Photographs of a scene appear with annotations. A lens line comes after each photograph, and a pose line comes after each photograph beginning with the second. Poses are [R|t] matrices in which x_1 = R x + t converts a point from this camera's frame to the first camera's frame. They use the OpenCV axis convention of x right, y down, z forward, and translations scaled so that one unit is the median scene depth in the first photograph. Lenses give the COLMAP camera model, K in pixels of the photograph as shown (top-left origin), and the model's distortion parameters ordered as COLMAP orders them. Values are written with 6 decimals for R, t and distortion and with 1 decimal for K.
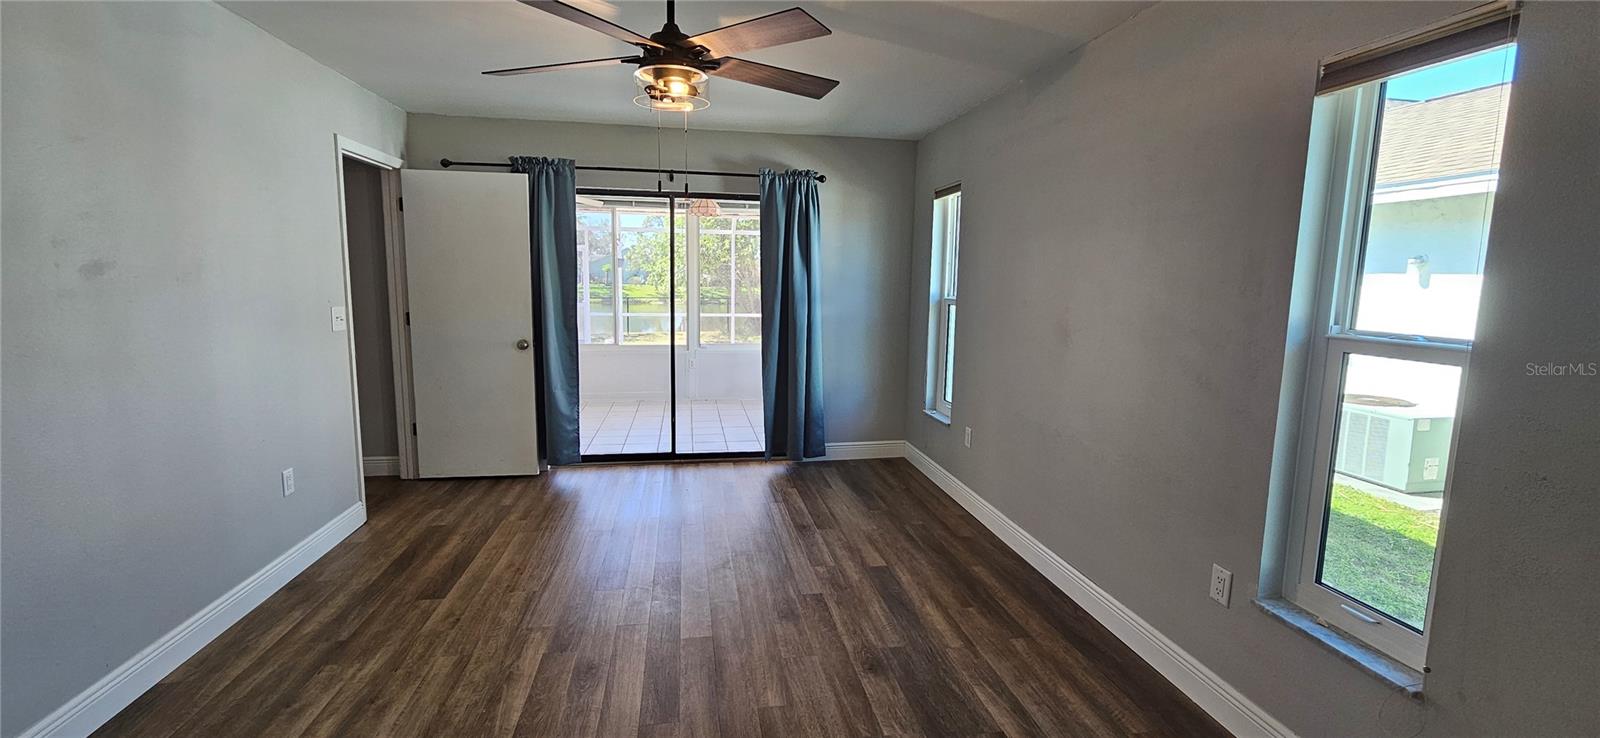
lens RADIAL K [[661.9, 0, 795.1], [0, 661.9, 372.0], [0, 0, 1]] dist [-0.000351, 0.001278]
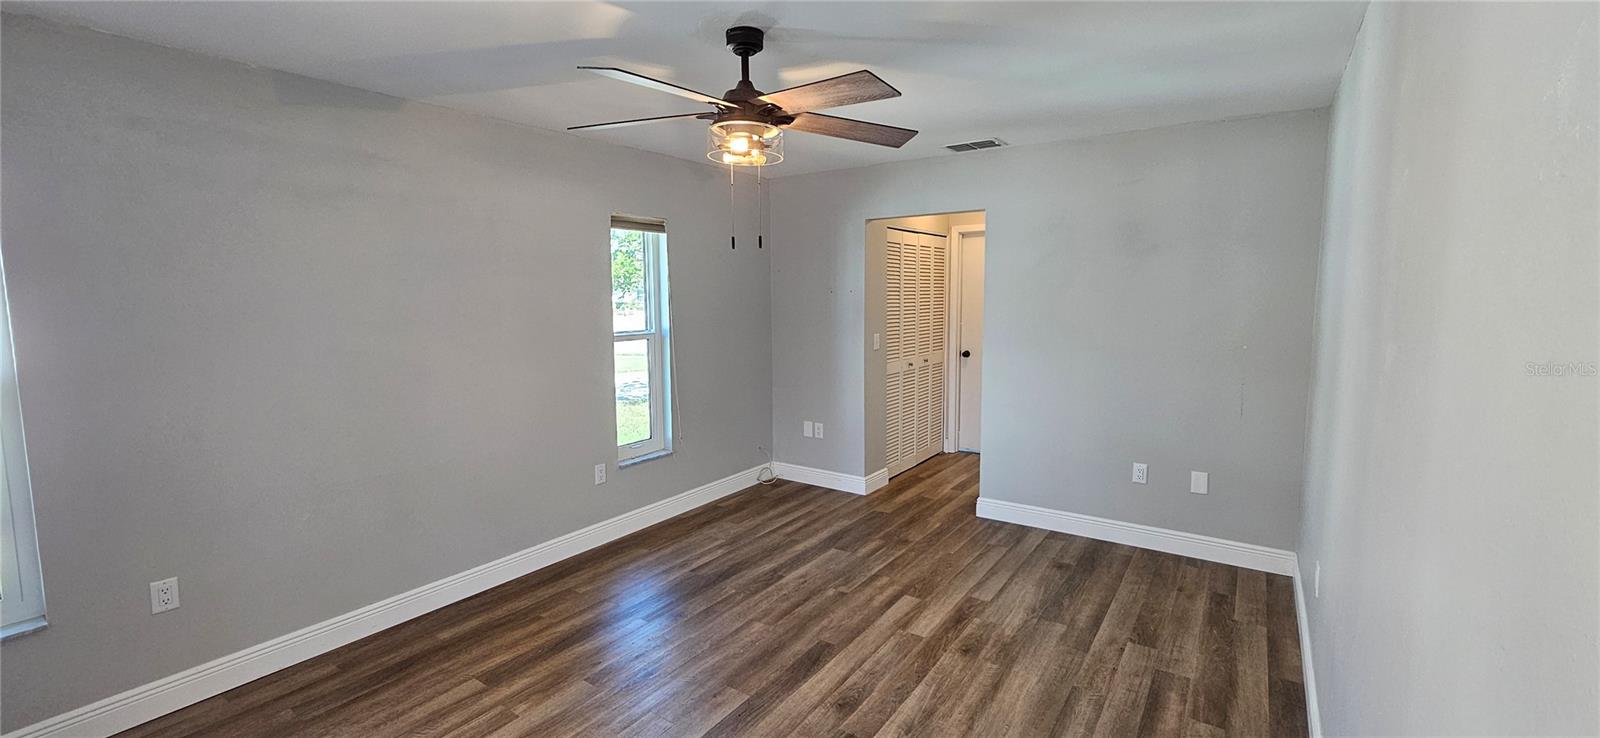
lens RADIAL K [[661.9, 0, 798.1], [0, 661.9, 360.5], [0, 0, 1]] dist [-0.000351, 0.001278]
pose [[-0.714518, -0.084752, 0.694465, -0.751293], [0.095561, 0.971509, 0.216882, -0.252577], [-0.693060, 0.221330, -0.686062, 1.313537]]
